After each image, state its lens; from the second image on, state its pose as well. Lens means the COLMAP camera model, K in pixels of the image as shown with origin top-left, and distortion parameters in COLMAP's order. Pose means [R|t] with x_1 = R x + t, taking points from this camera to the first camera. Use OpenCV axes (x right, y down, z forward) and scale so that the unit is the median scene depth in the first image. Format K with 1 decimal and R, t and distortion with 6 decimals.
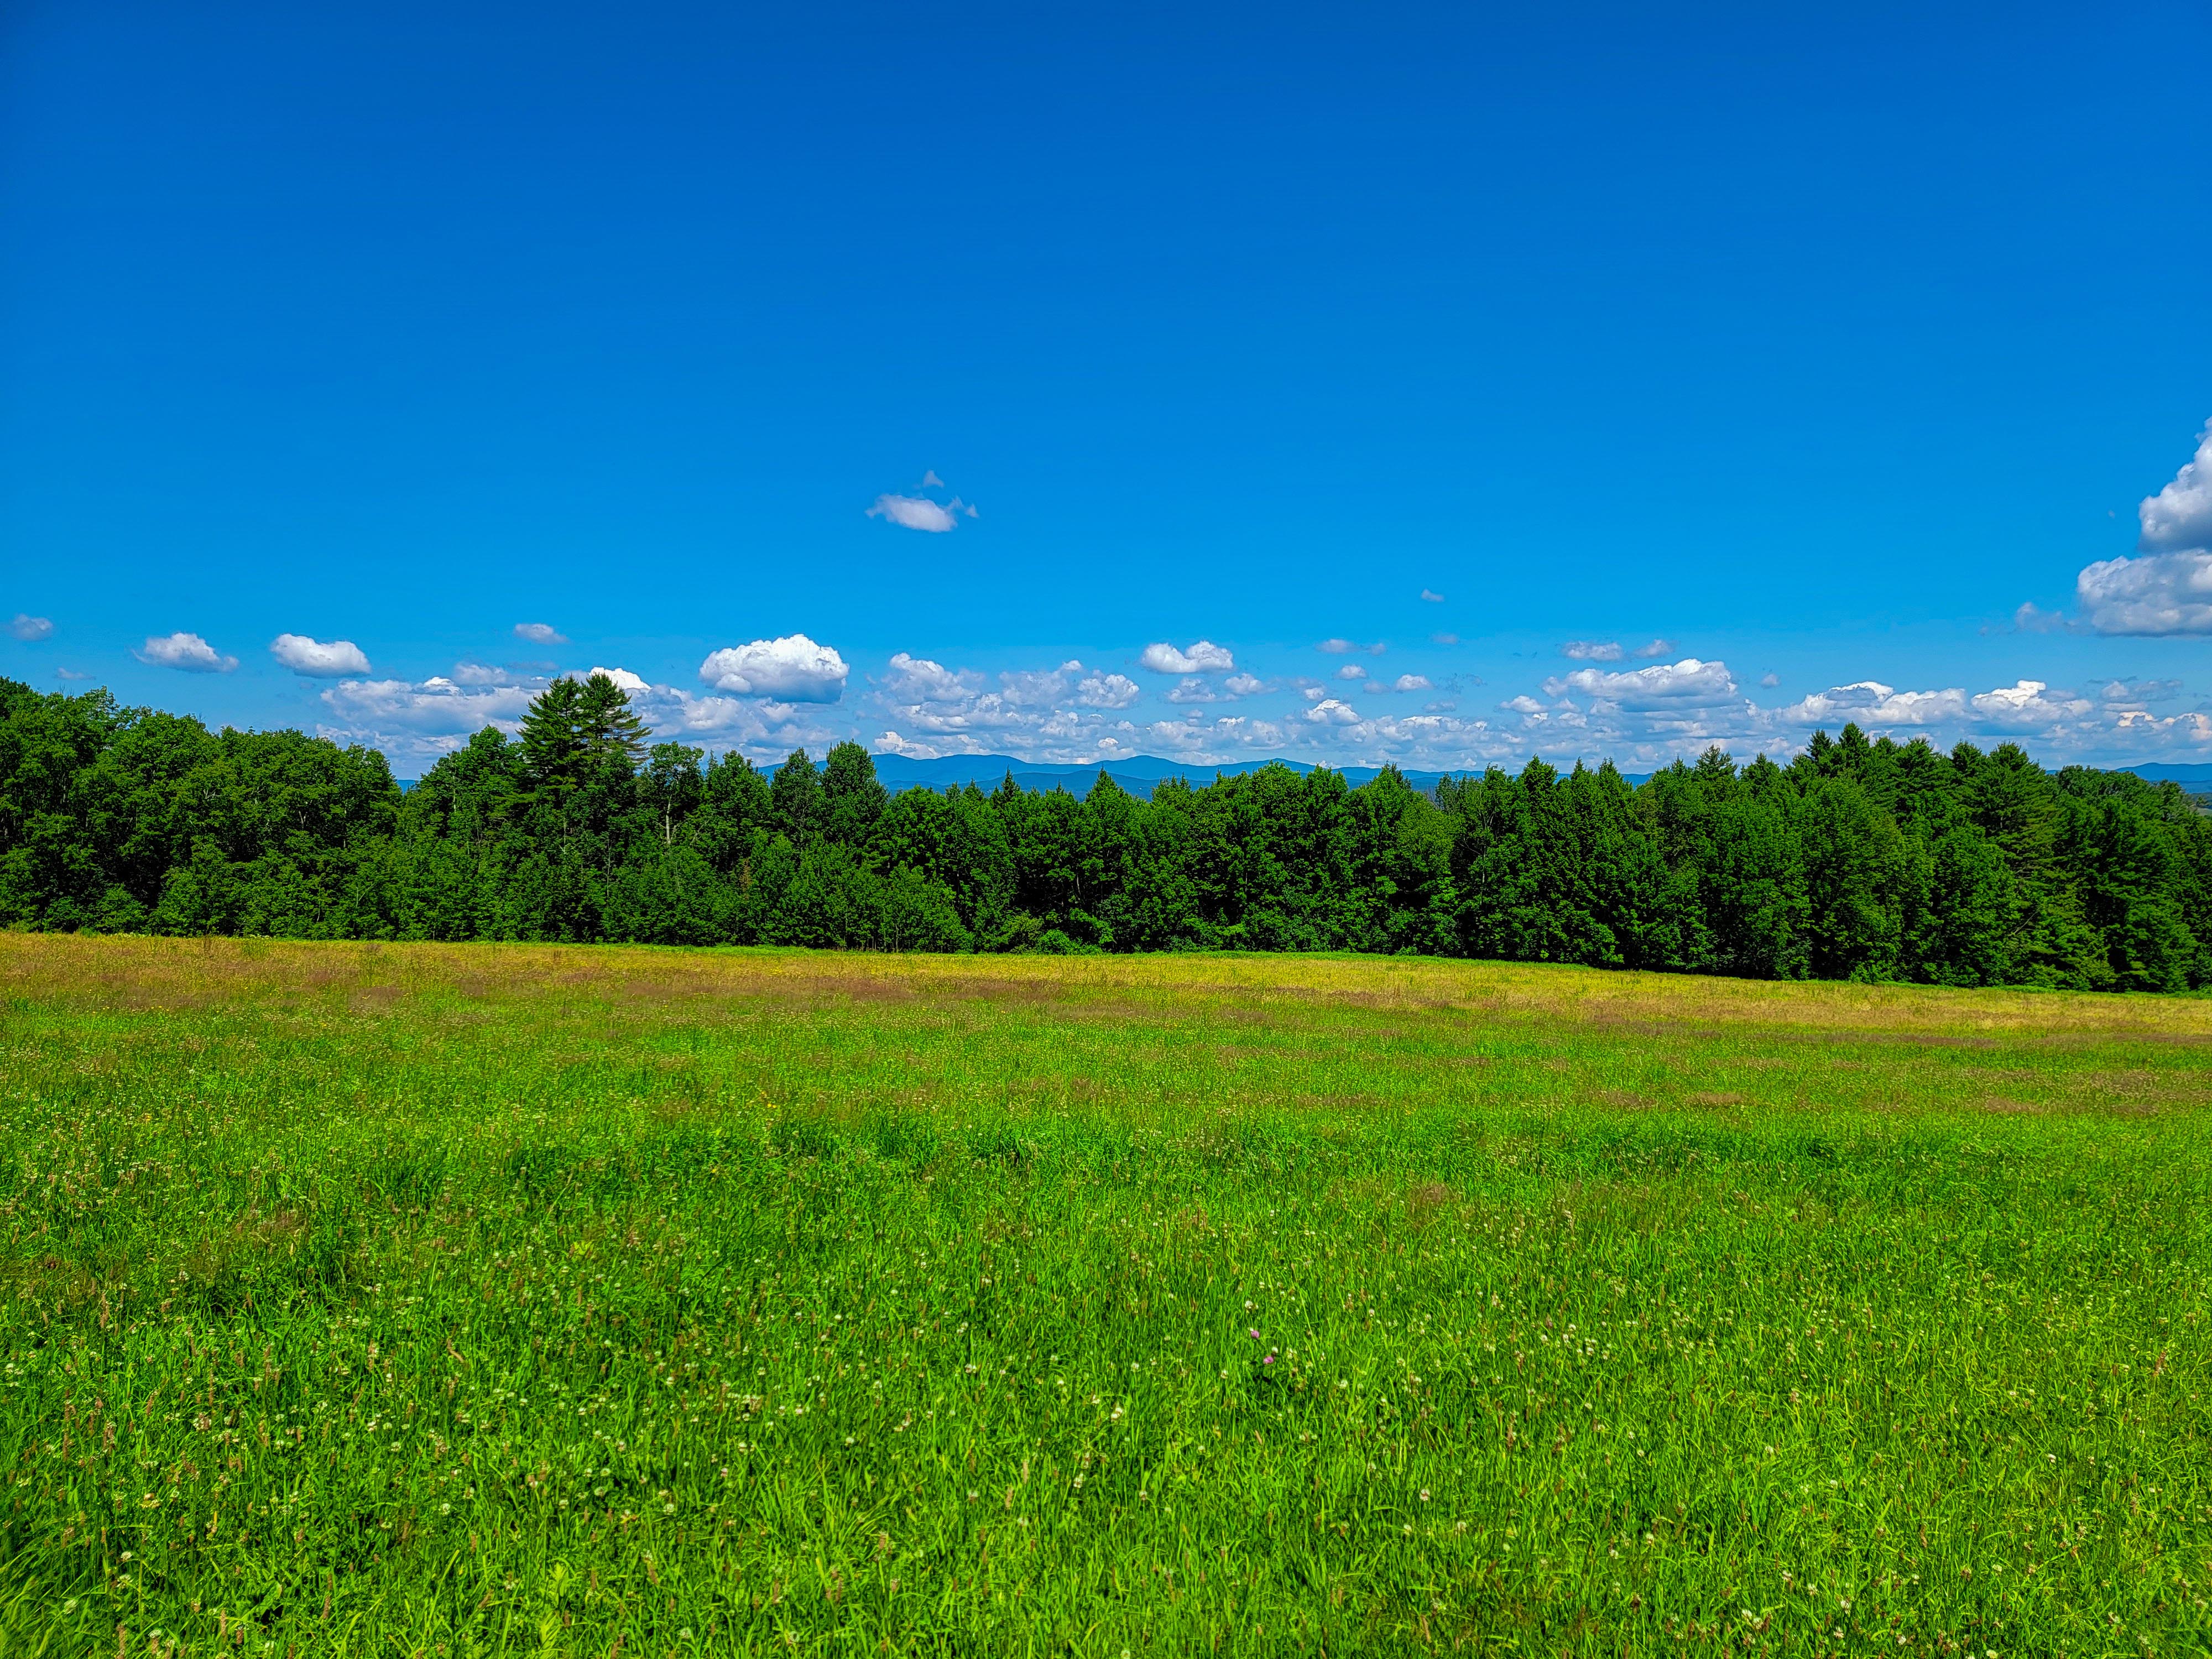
lens RADIAL K [[1900.2, 0, 1106.0], [0, 1900.2, 829.5], [0, 0, 1]] dist [0.169149, -0.212432]
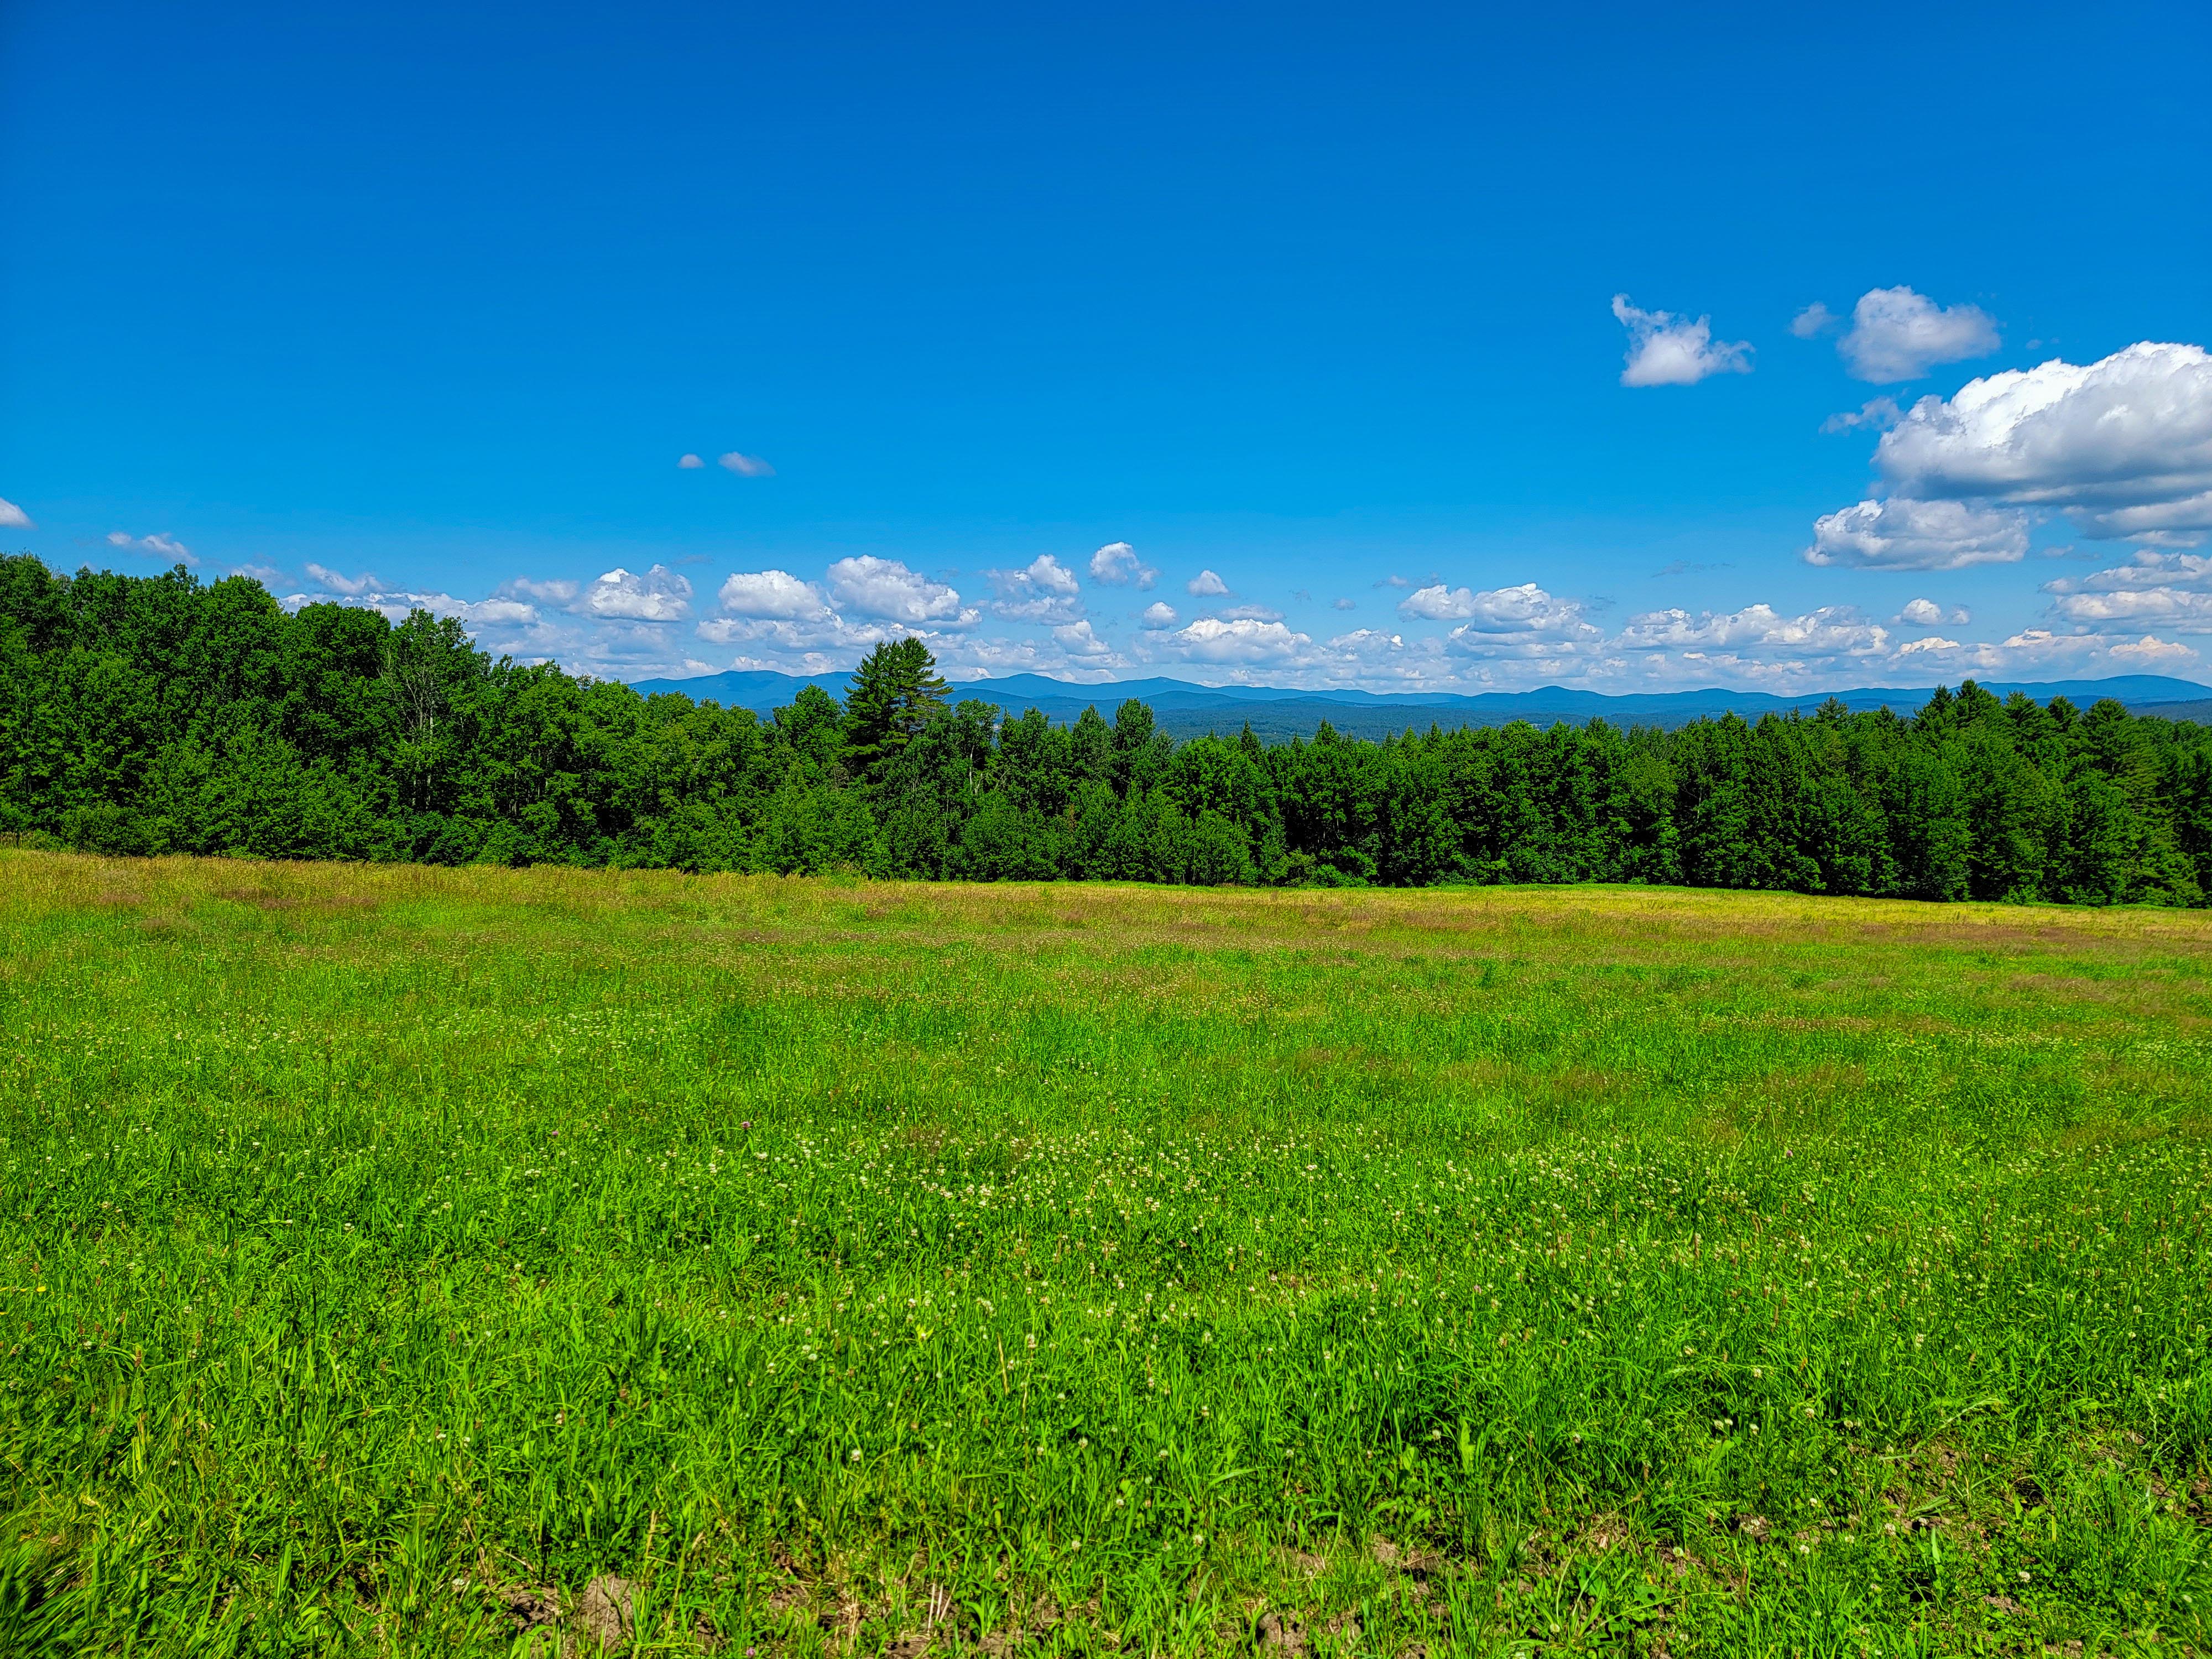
lens RADIAL K [[1900.2, 0, 1106.0], [0, 1900.2, 829.5], [0, 0, 1]] dist [0.169149, -0.212432]
pose [[0.994571, -0.005678, 0.103902, -0.289676], [0.000774, 0.998887, 0.047171, -0.023614], [-0.104054, -0.046834, 0.993468, -0.132269]]
